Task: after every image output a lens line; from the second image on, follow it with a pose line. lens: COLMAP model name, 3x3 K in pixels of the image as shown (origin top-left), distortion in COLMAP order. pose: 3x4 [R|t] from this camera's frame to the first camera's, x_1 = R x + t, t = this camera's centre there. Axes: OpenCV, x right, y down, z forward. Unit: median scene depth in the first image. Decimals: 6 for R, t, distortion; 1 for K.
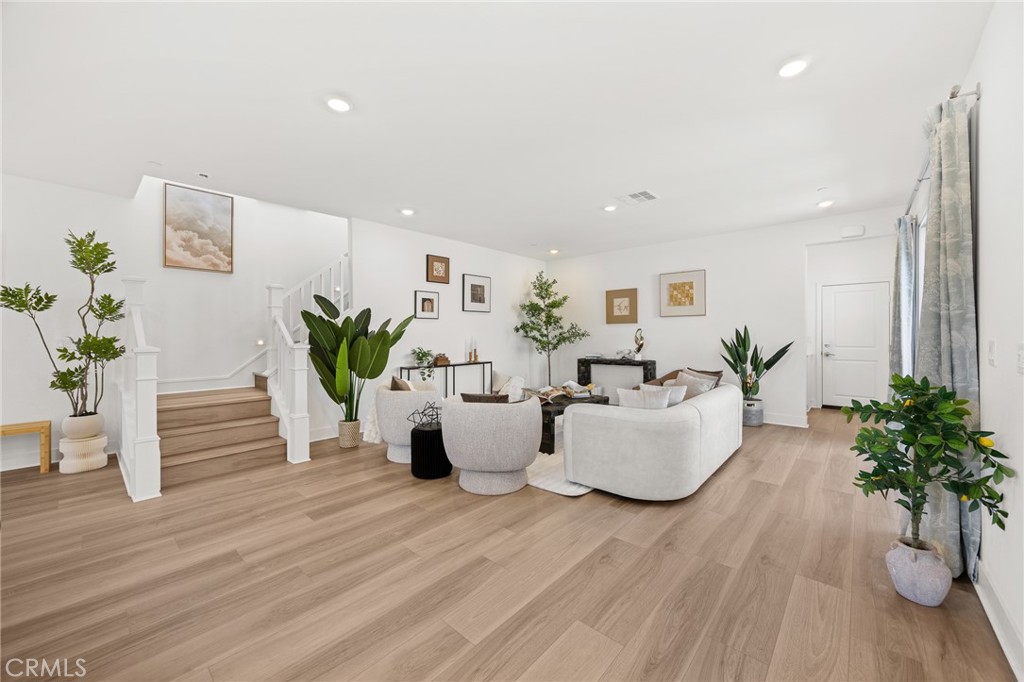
lens RADIAL K [[389.8, 0, 519.7], [0, 389.8, 336.3], [0, 0, 1]] dist [-0.003696, -0.000008]
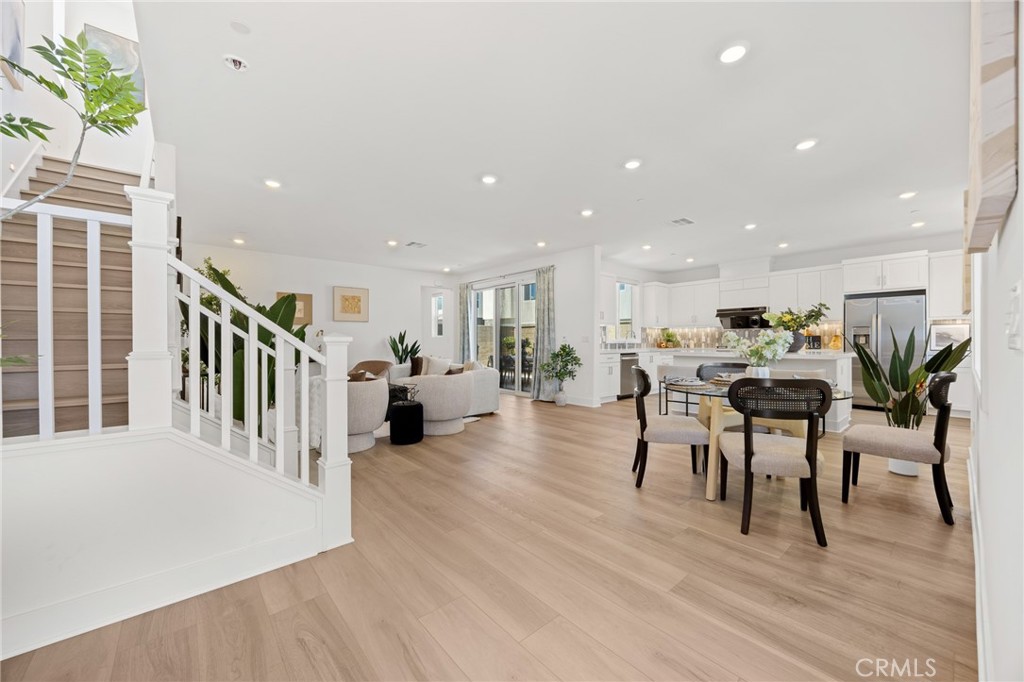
lens RADIAL K [[389.8, 0, 520.7], [0, 389.8, 341.3], [0, 0, 1]] dist [-0.003696, -0.000008]
pose [[0.125188, 0.000615, 0.992133, -0.820306], [0.009096, 0.999957, -0.001767, 0.022534], [-0.992091, 0.009246, 0.125177, 0.280012]]
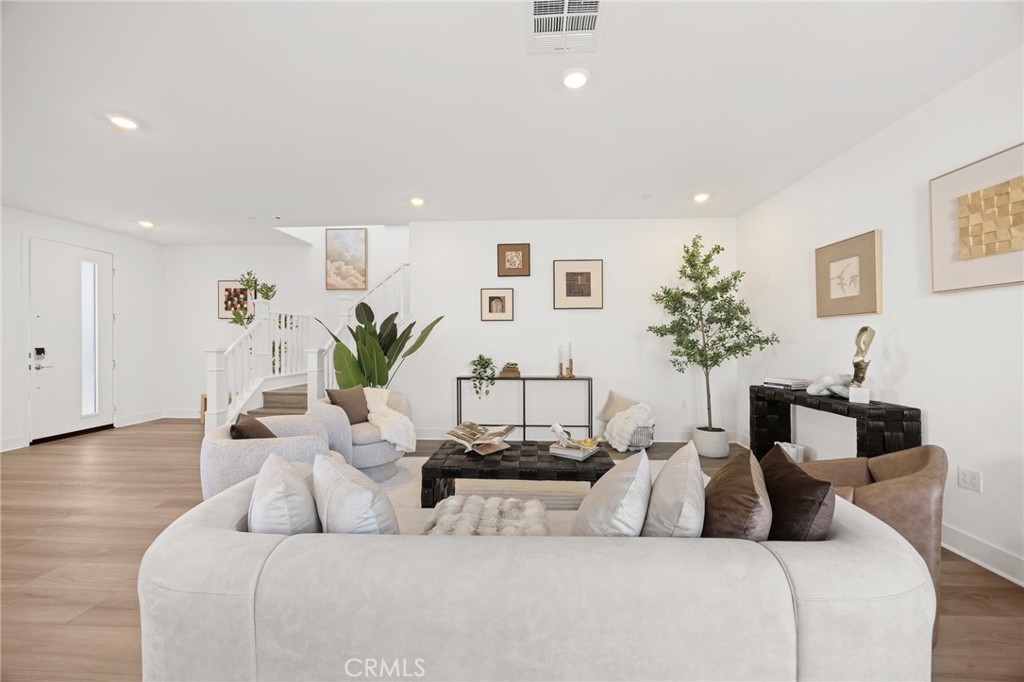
lens RADIAL K [[389.8, 0, 516.9], [0, 389.8, 337.4], [0, 0, 1]] dist [-0.003696, -0.000008]
pose [[0.625810, -0.002721, -0.779971, 0.423469], [-0.005743, 0.999951, -0.008097, -0.002649], [0.779954, 0.009546, 0.625764, 0.482323]]
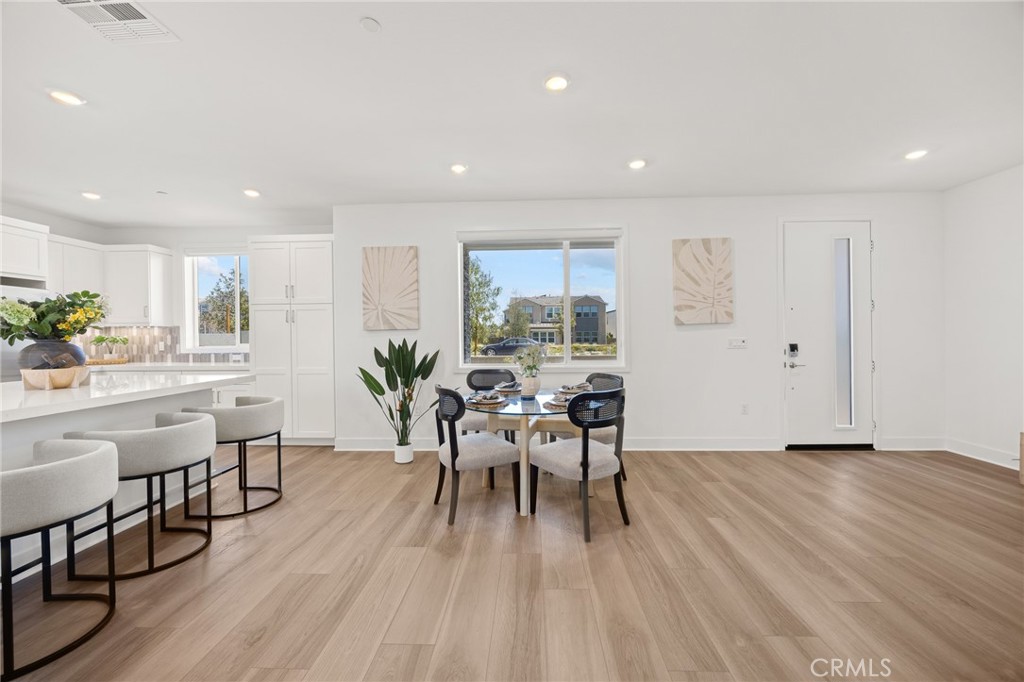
lens RADIAL K [[389.8, 0, 517.5], [0, 389.8, 339.8], [0, 0, 1]] dist [-0.003696, -0.000008]
pose [[-0.774668, 0.015153, -0.632186, 0.050159], [0.006906, 0.999856, 0.015504, -0.003906], [0.632330, 0.007645, -0.774662, 0.450741]]
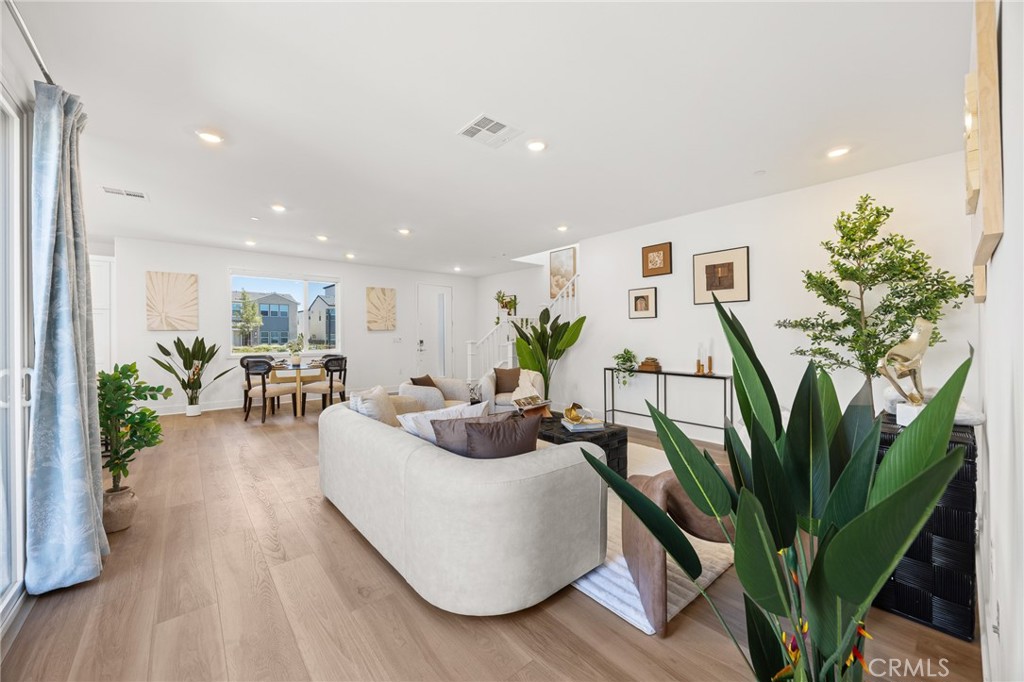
lens RADIAL K [[389.8, 0, 516.7], [0, 389.8, 334.6], [0, 0, 1]] dist [-0.003696, -0.000008]
pose [[-0.137538, -0.000732, -0.990496, 0.670103], [-0.004826, 0.999988, -0.000069, -0.005511], [0.990485, 0.004771, -0.137540, 0.794029]]
